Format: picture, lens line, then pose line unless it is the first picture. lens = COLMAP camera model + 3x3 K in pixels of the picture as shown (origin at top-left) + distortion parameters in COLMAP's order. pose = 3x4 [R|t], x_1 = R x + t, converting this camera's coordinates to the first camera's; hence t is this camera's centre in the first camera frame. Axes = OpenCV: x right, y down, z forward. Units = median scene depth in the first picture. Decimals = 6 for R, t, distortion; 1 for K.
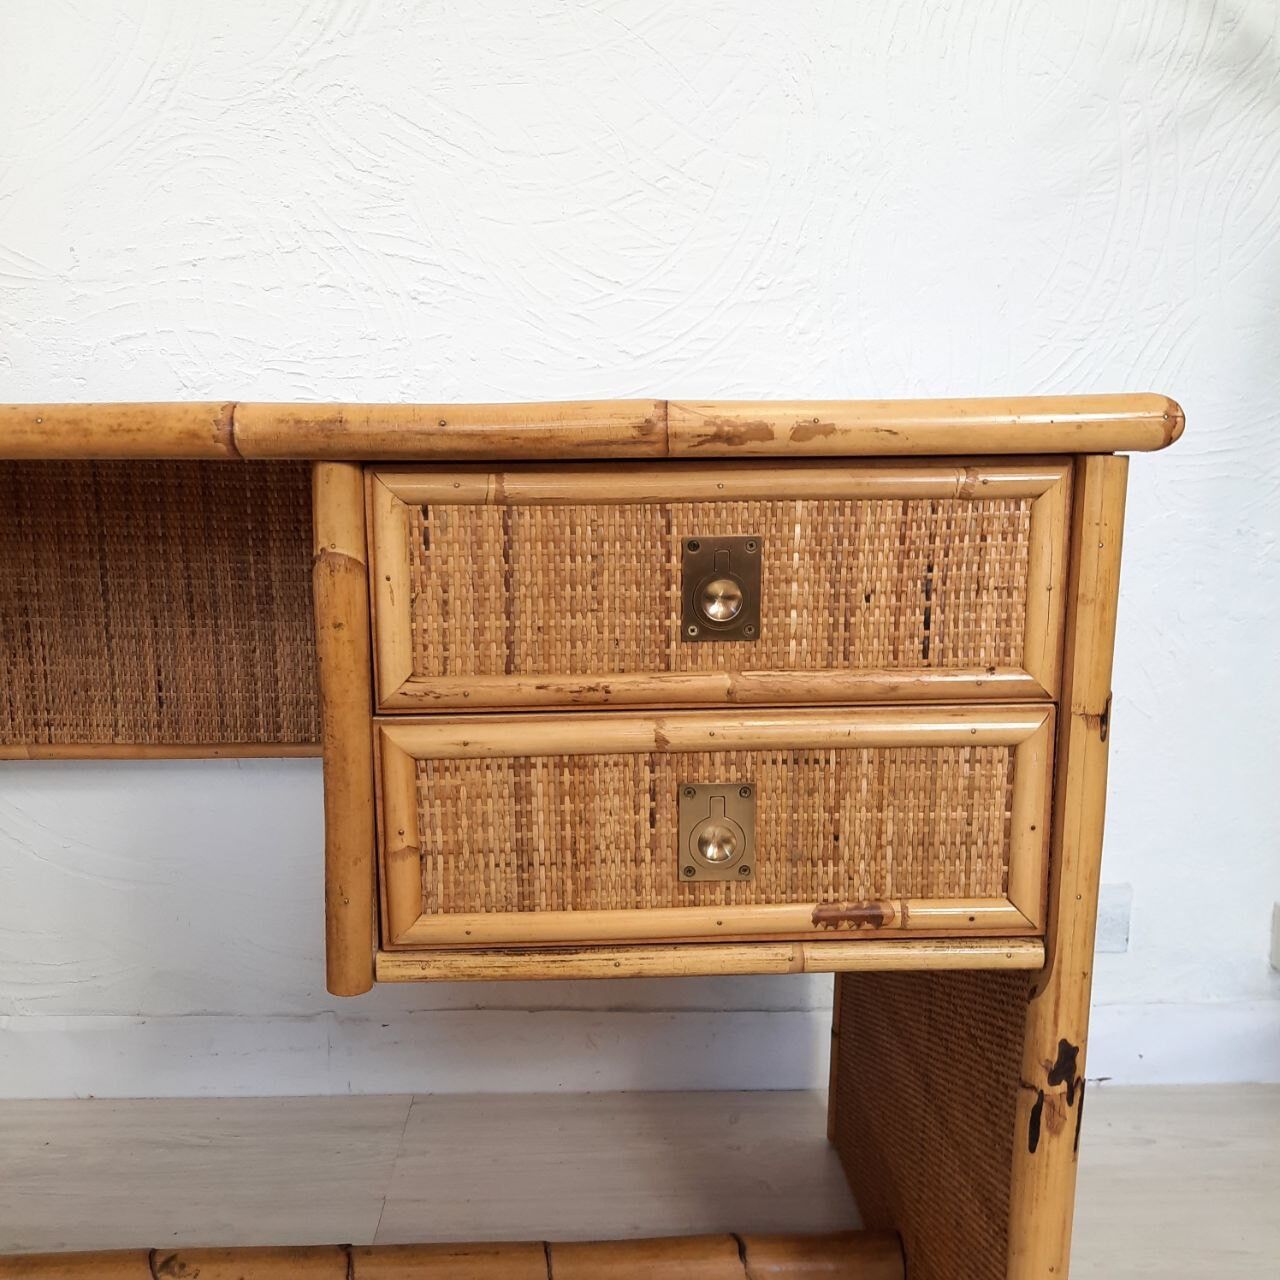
lens RADIAL K [[1225.8, 0, 613.4], [0, 1225.8, 654.4], [0, 0, 1]] dist [0.068358, -0.091418]
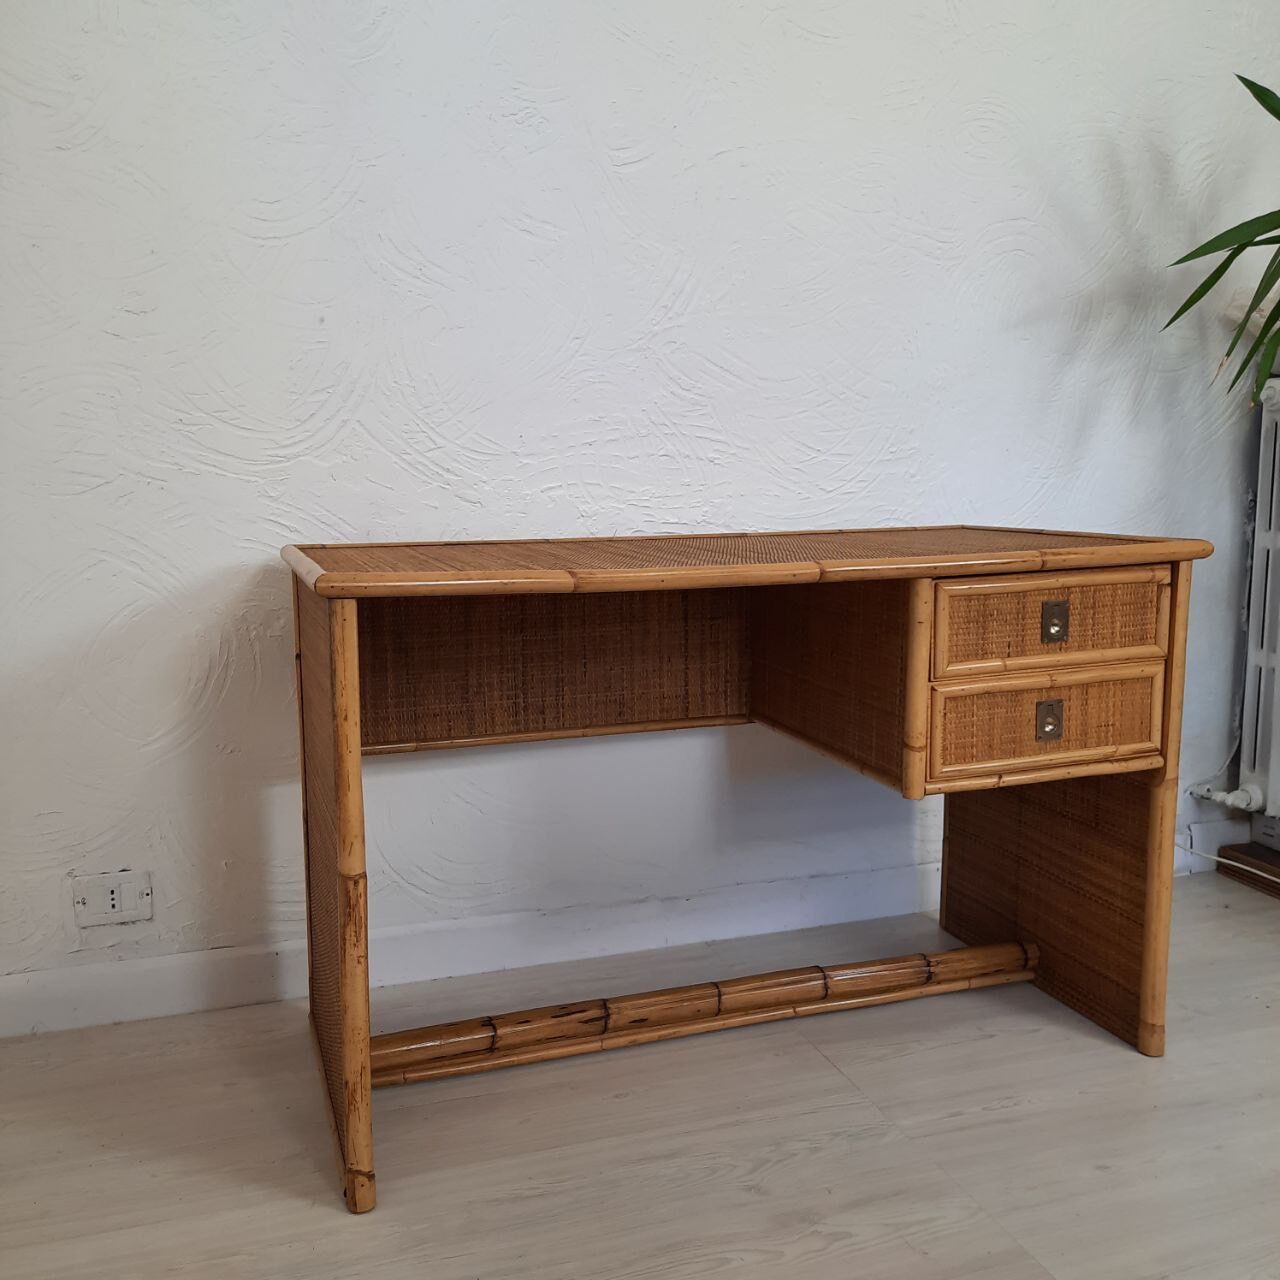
lens RADIAL K [[1261.6, 0, 641.9], [0, 1261.6, 649.2], [0, 0, 1]] dist [0.066632, -0.086033]
pose [[0.956876, -0.053516, 0.285526, -1.376907], [0.062798, 0.997751, -0.023445, 0.011938], [-0.283629, 0.040364, 0.958084, -1.151685]]
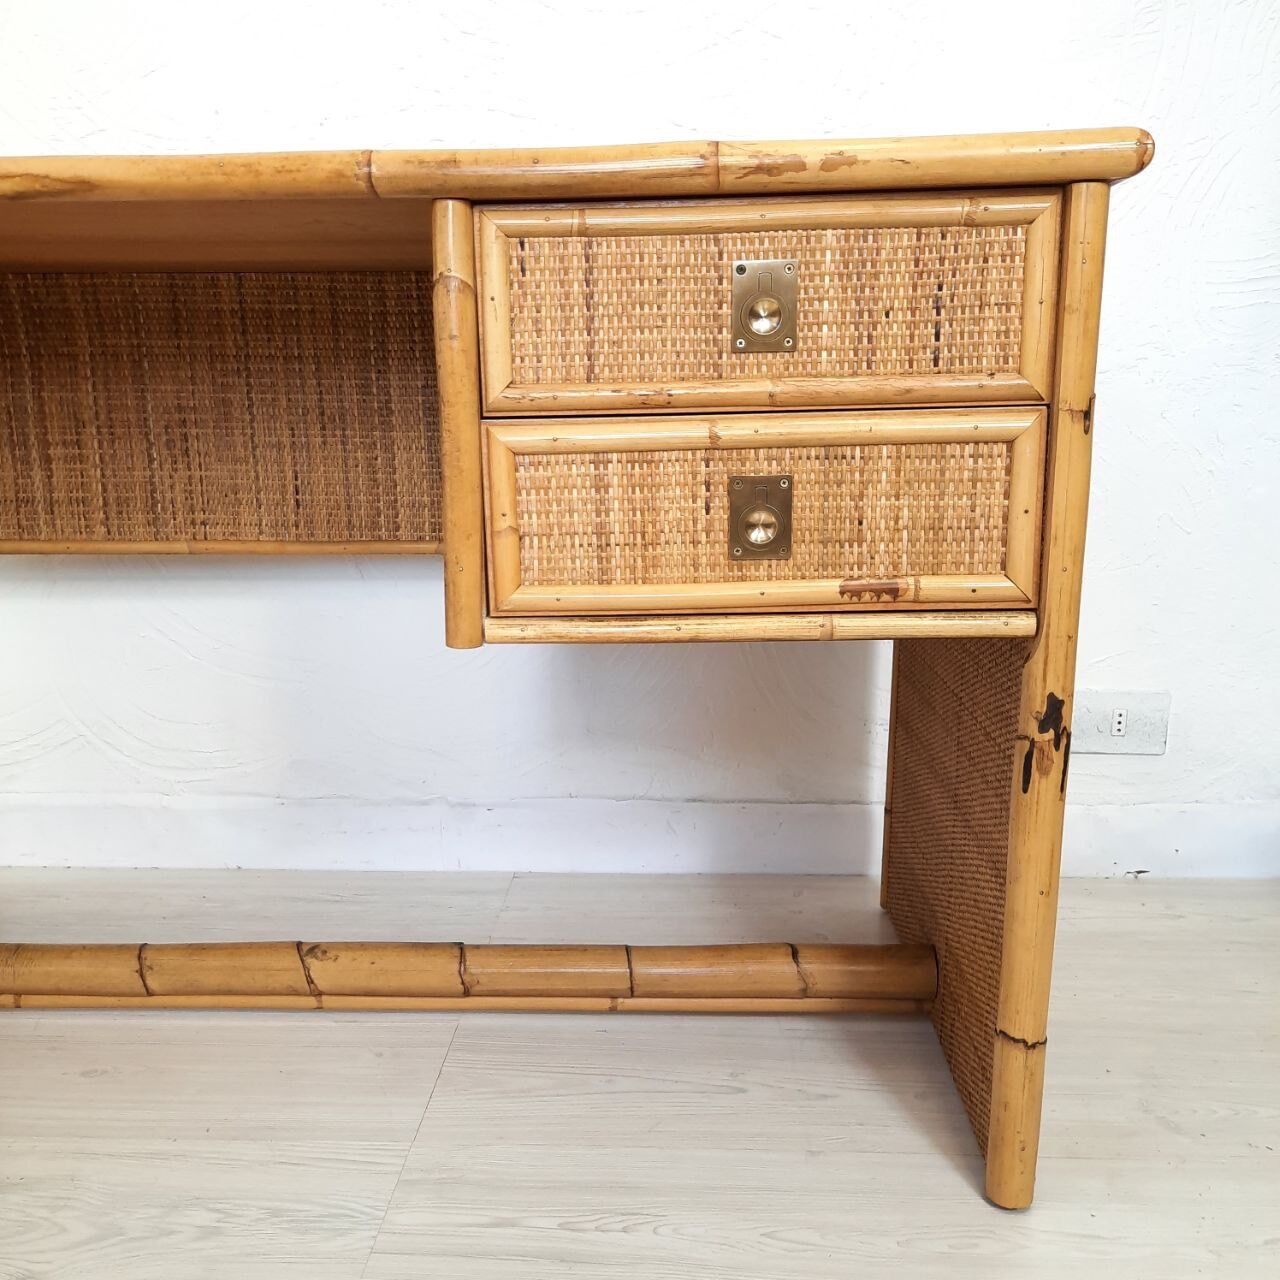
lens RADIAL K [[1225.0, 0, 621.7], [0, 1225.0, 660.9], [0, 0, 1]] dist [0.068528, -0.081344]
pose [[0.997332, 0.003688, -0.072910, 0.036195], [-0.001255, 0.999442, 0.033392, 0.245957], [0.072993, -0.033212, 0.996779, -0.226099]]
